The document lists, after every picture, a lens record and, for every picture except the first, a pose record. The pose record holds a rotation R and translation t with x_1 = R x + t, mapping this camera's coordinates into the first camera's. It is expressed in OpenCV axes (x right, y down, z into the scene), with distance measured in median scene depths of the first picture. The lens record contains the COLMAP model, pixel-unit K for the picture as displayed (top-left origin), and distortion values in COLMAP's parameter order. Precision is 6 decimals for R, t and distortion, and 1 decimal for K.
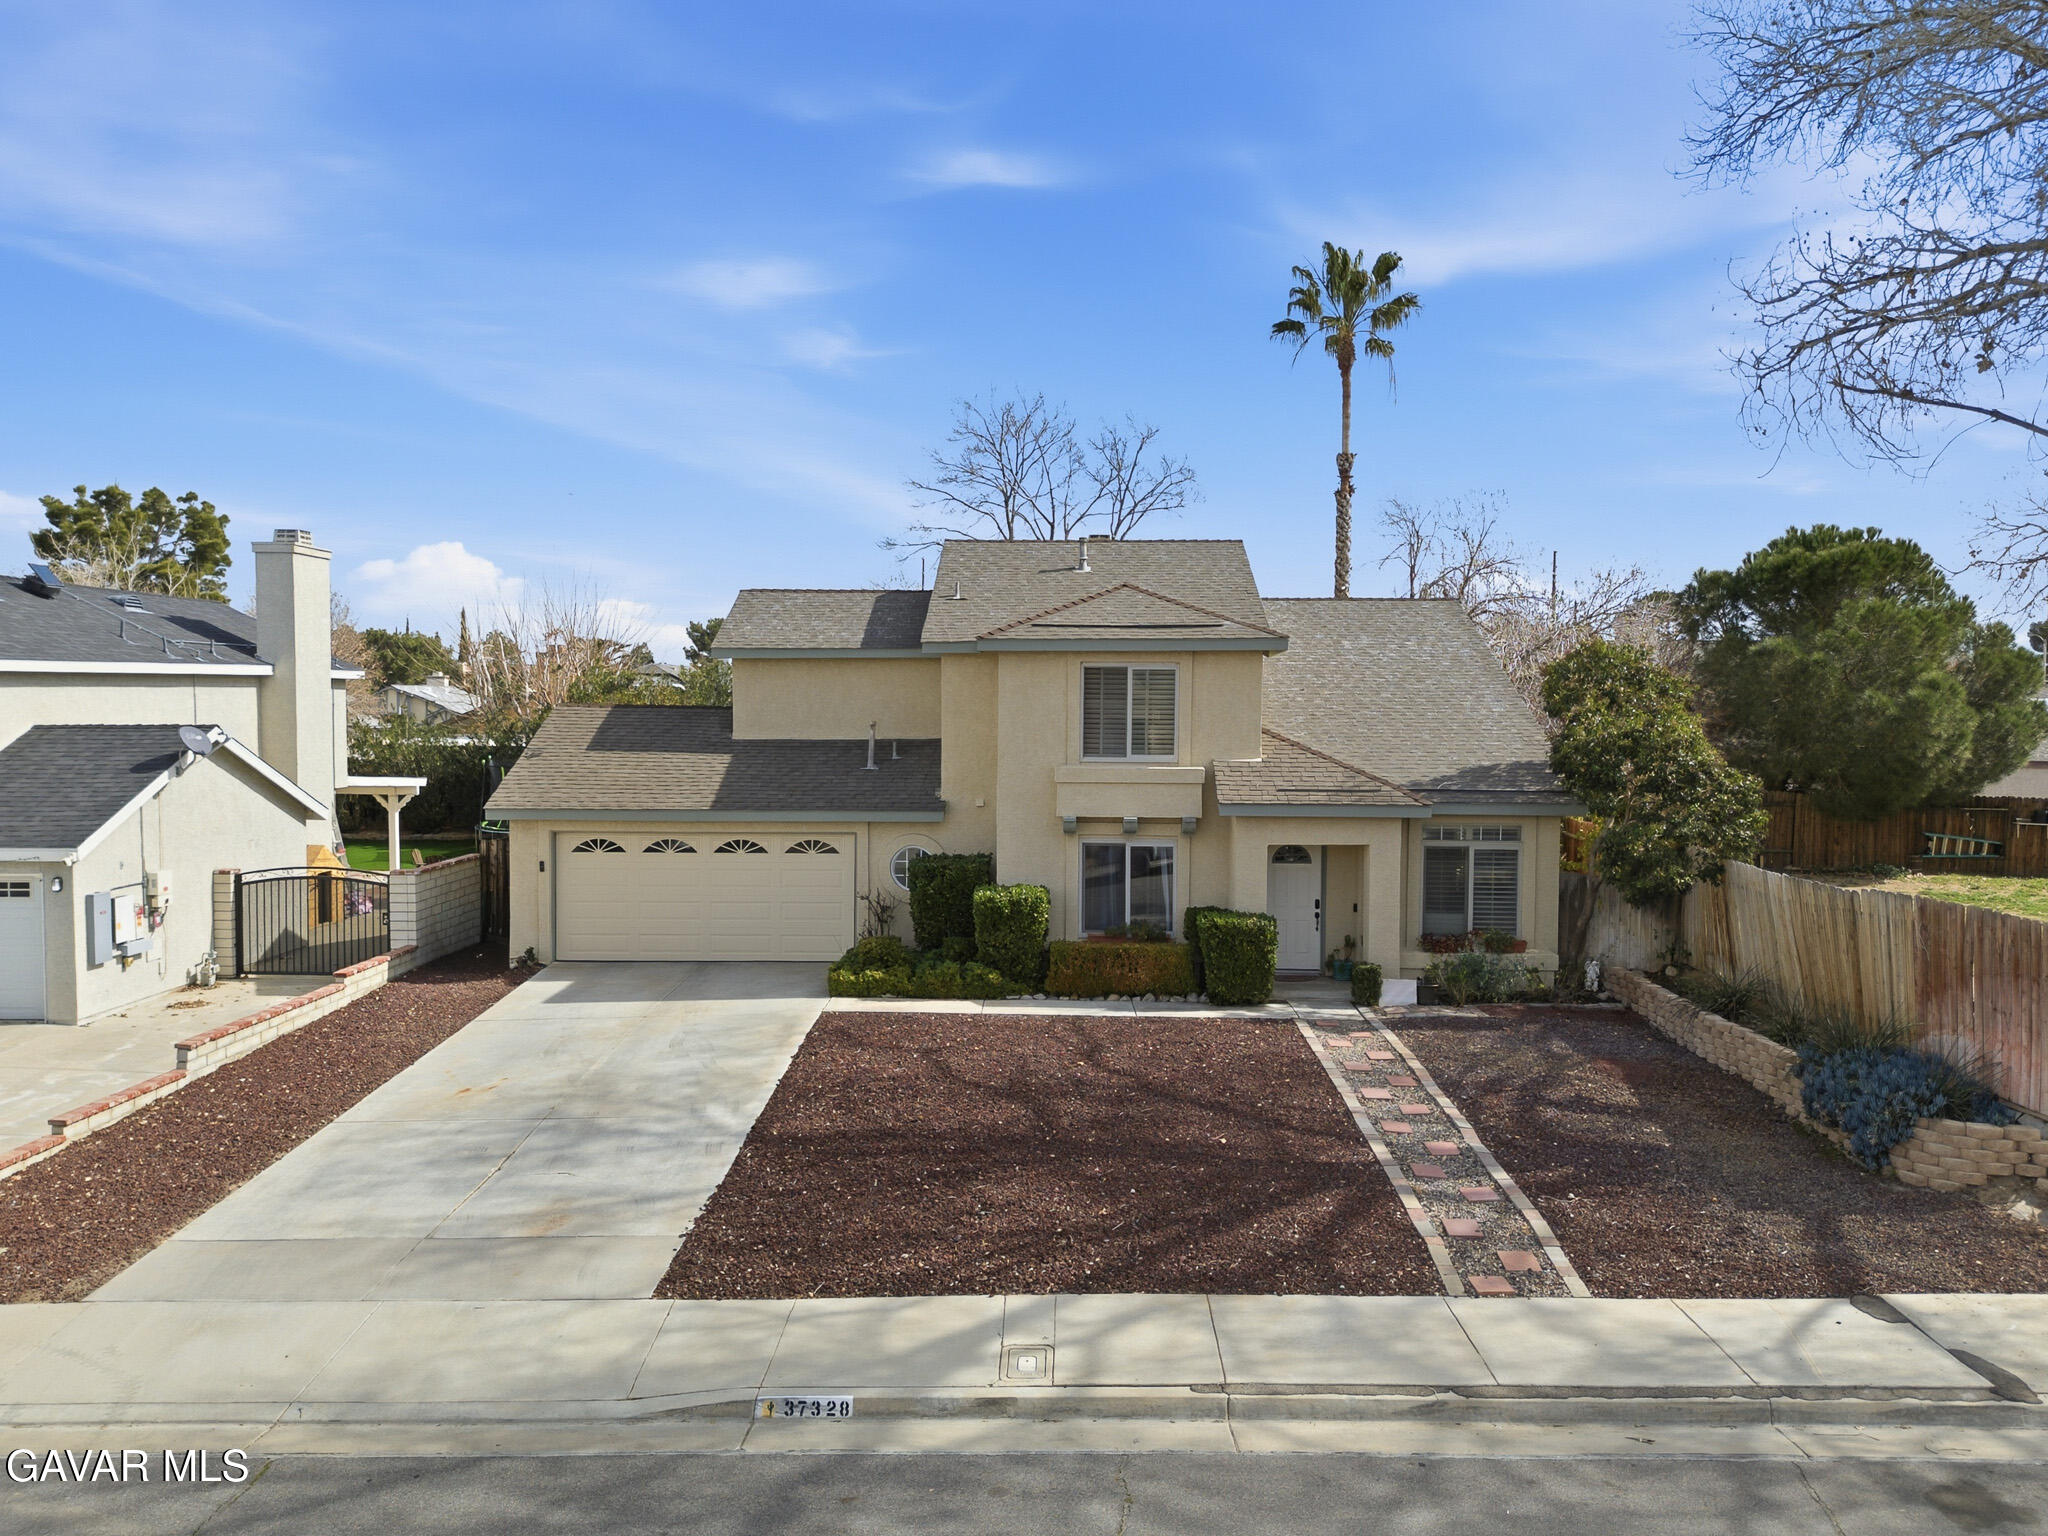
lens RADIAL K [[1508.4, 0, 1024.0], [0, 1508.4, 768.0], [0, 0, 1]] dist [0.004538, 0.004211]
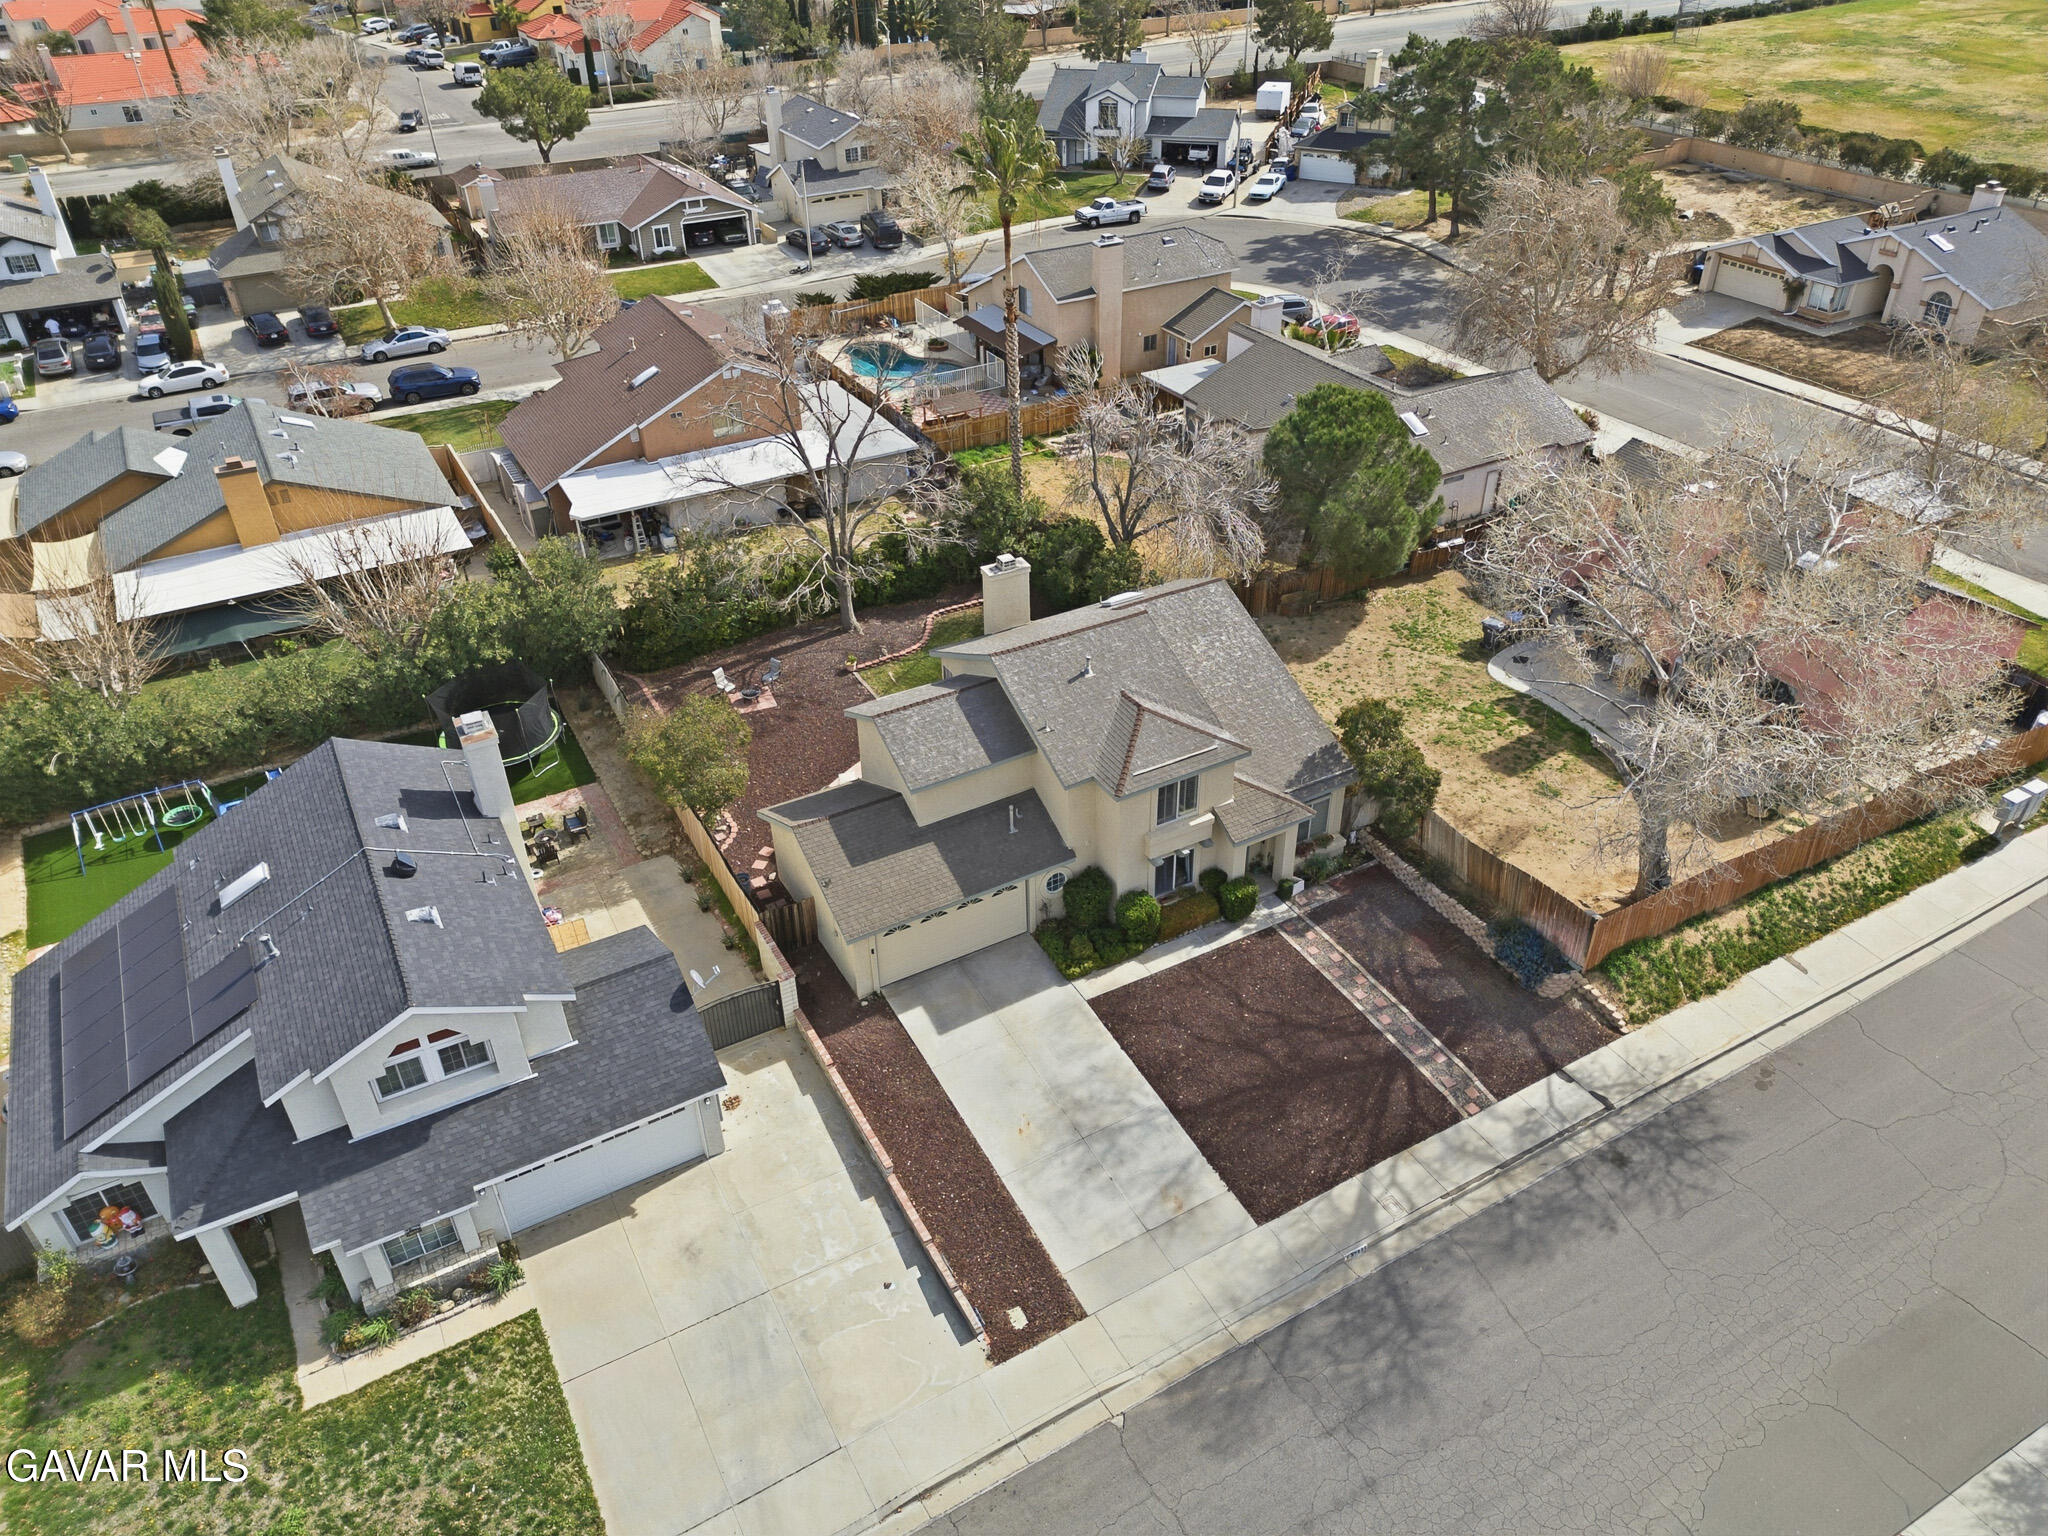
lens RADIAL K [[1426.6, 0, 1024.0], [0, 1426.6, 768.0], [0, 0, 1]] dist [-0.000370, 0.000244]
pose [[0.855694, -0.312124, 0.412754, -1.349249], [0.046810, 0.841037, 0.538949, -1.713532], [-0.515361, -0.441855, 0.734281, -0.362258]]
